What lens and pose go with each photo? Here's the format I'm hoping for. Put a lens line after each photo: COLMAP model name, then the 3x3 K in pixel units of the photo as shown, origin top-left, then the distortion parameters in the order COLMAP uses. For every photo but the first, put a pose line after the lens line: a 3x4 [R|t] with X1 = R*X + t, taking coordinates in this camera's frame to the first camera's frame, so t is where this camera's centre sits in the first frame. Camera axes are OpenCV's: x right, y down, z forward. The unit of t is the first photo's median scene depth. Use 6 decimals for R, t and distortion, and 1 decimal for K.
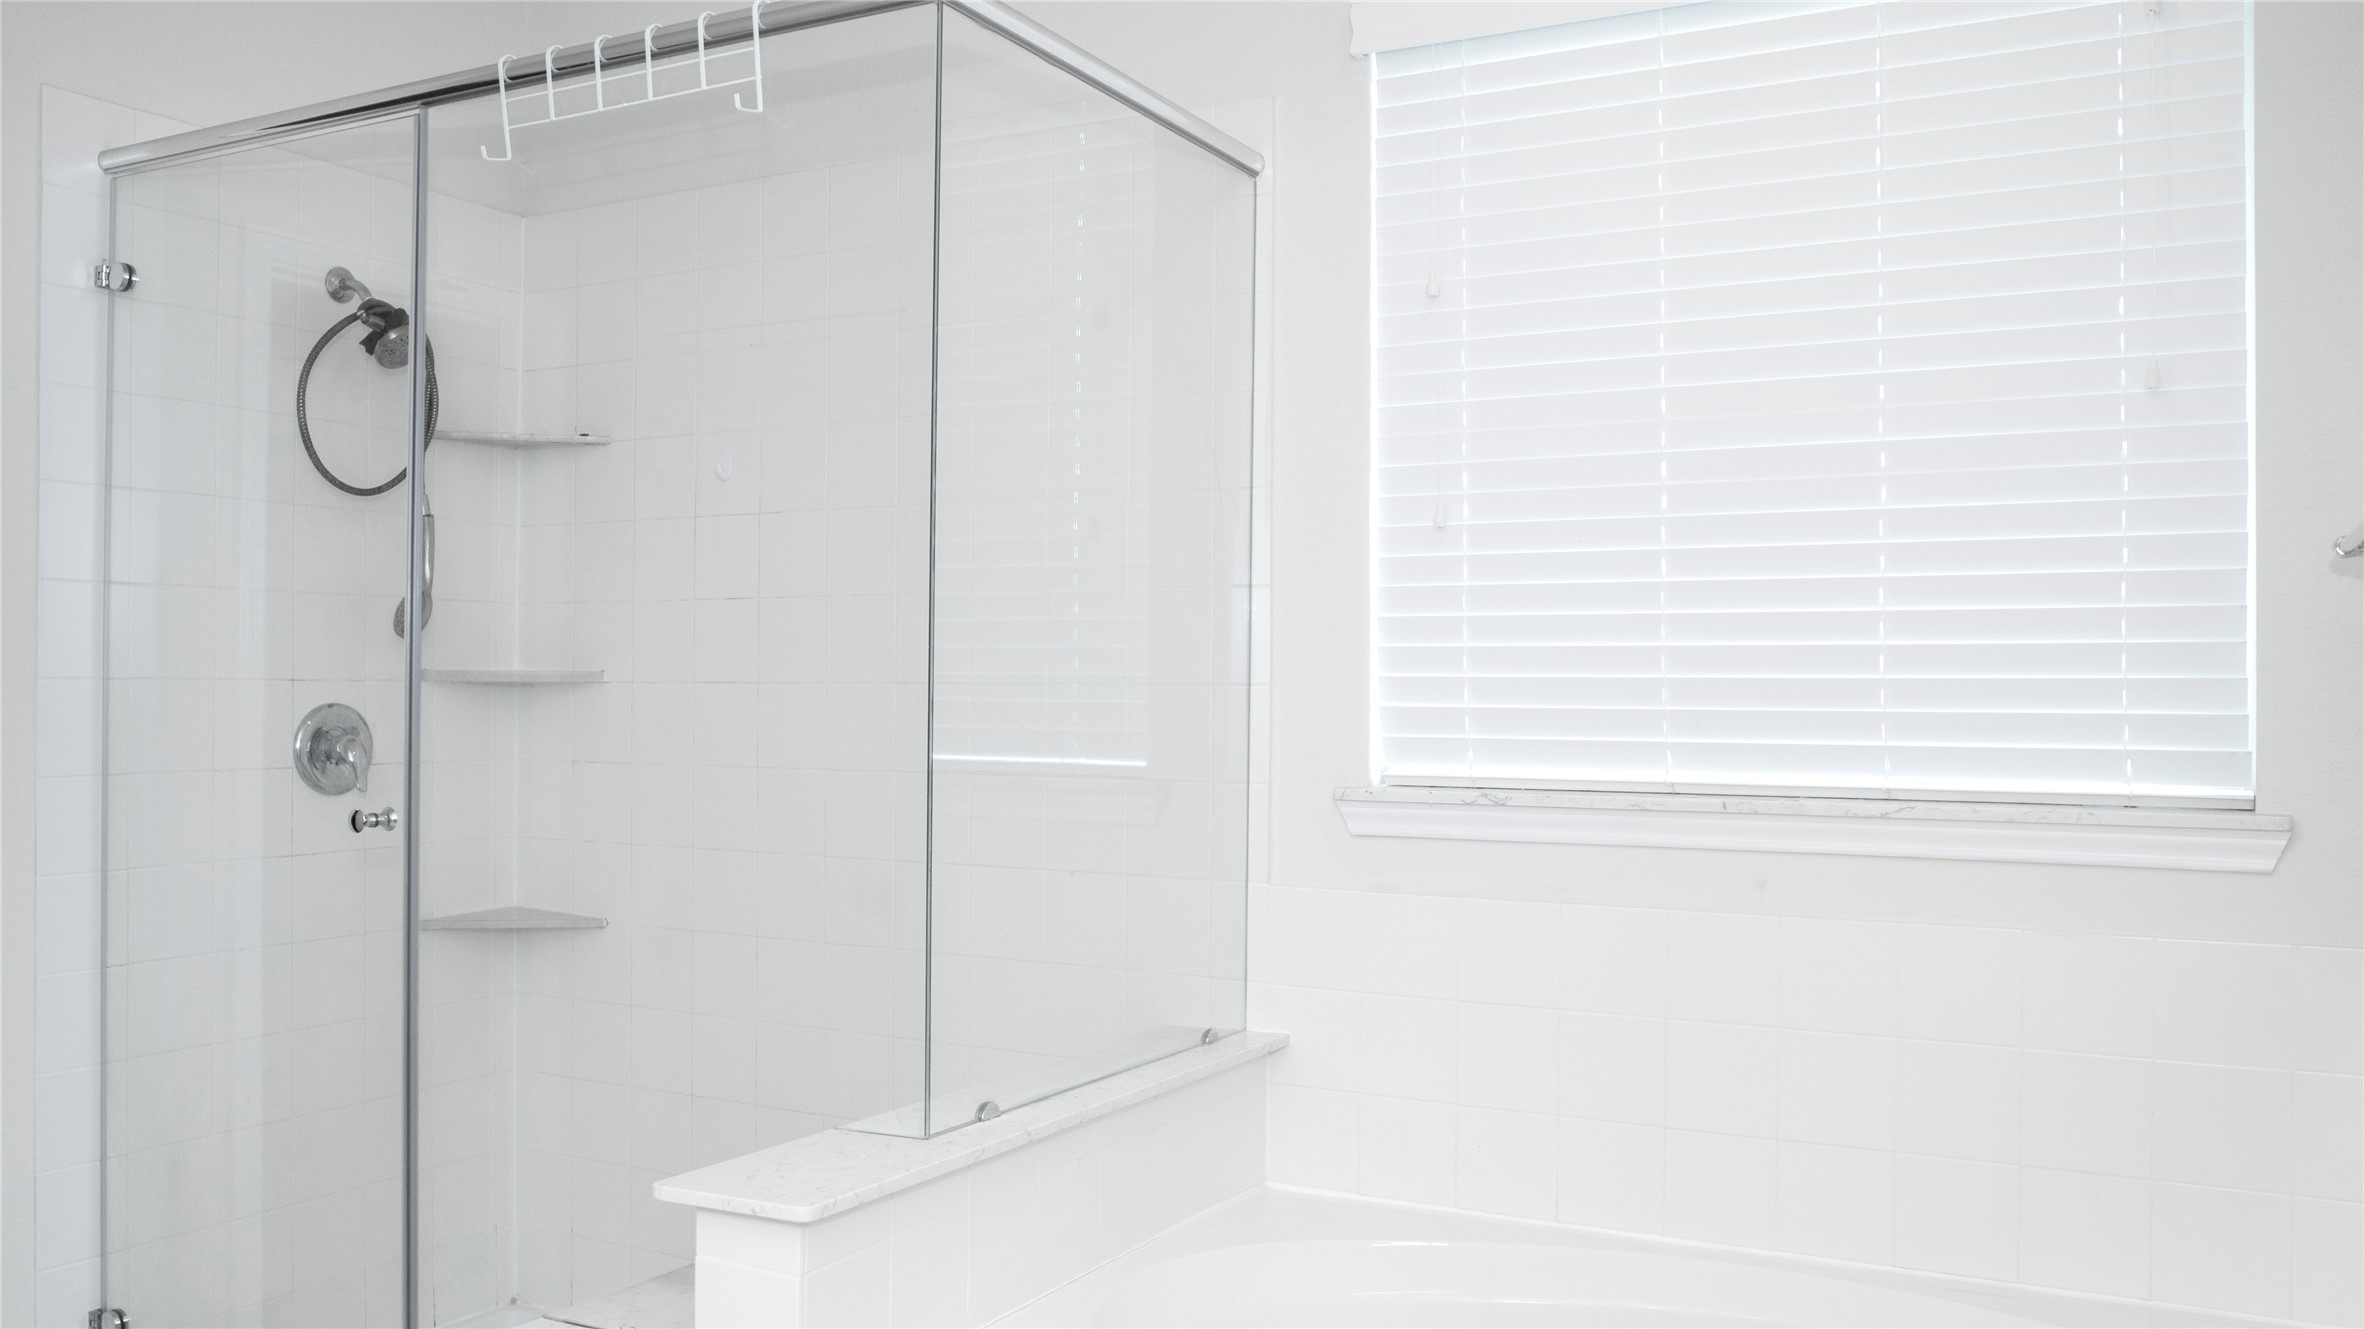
lens RADIAL K [[1830.9, 0, 1182.0], [0, 1830.9, 664.5], [0, 0, 1]] dist [-0.054268, -0.006040]
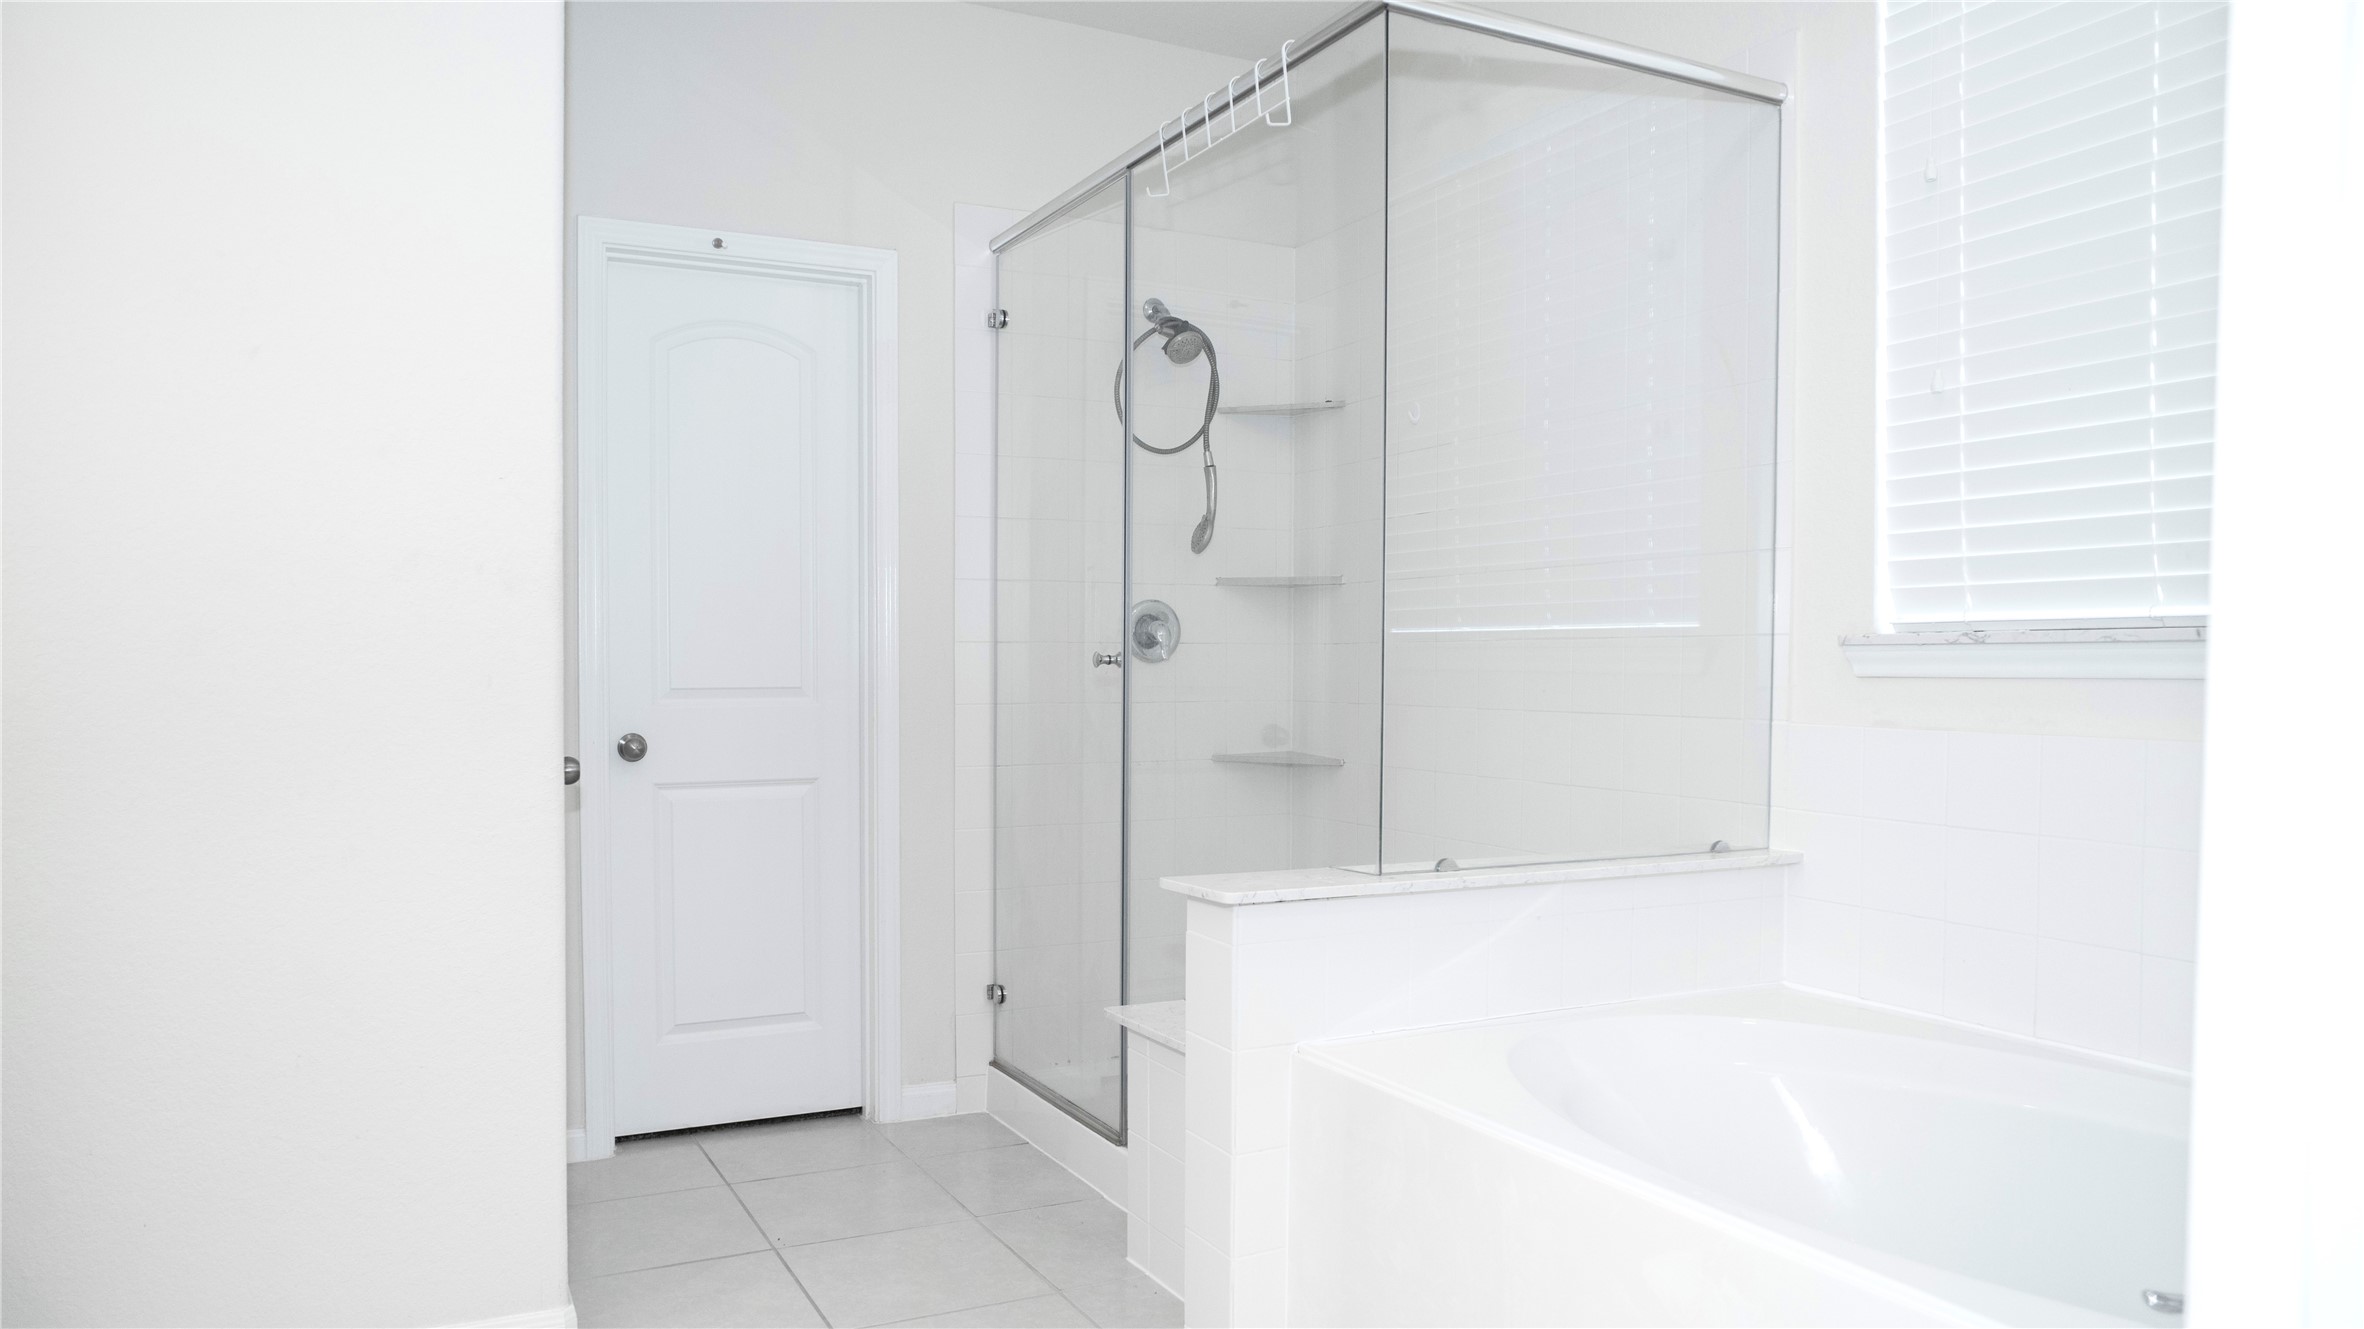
lens RADIAL K [[1545.7, 0, 1194.4], [0, 1545.7, 686.2], [0, 0, 1]] dist [-0.068583, 0.051841]
pose [[0.820465, -0.002275, -0.571692, 0.291628], [0.015893, 0.999696, 0.018830, 0.074482], [0.571475, -0.024535, 0.820252, 0.005559]]
